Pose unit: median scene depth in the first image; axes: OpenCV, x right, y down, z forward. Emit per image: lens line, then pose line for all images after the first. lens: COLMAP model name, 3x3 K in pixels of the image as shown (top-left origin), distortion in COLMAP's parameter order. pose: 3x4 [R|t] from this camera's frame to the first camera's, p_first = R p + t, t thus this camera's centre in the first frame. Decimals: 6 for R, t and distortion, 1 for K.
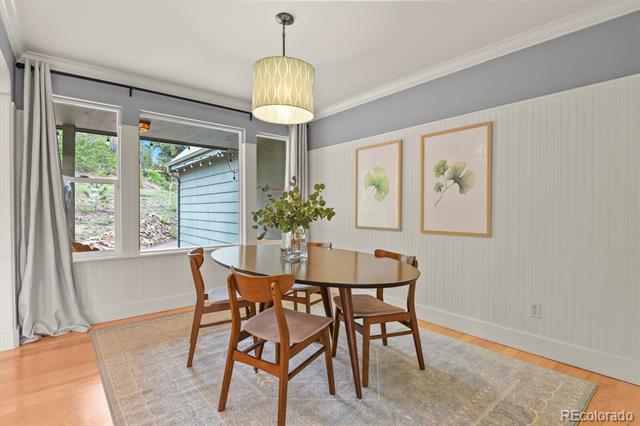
lens RADIAL K [[310.4, 0, 323.3], [0, 310.4, 213.3], [0, 0, 1]] dist [-0.009625, -0.004798]
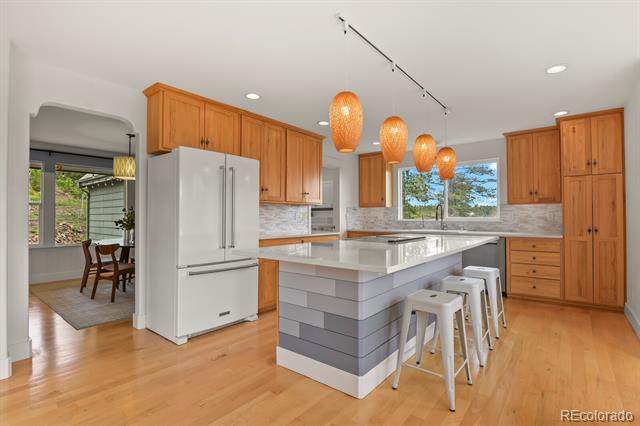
lens RADIAL K [[310.4, 0, 323.3], [0, 310.4, 213.3], [0, 0, 1]] dist [-0.009625, -0.004798]
pose [[0.980539, -0.003038, 0.196301, 0.565452], [0.007481, 0.999732, -0.021896, -0.001067], [-0.196182, 0.022938, 0.980299, -1.024451]]
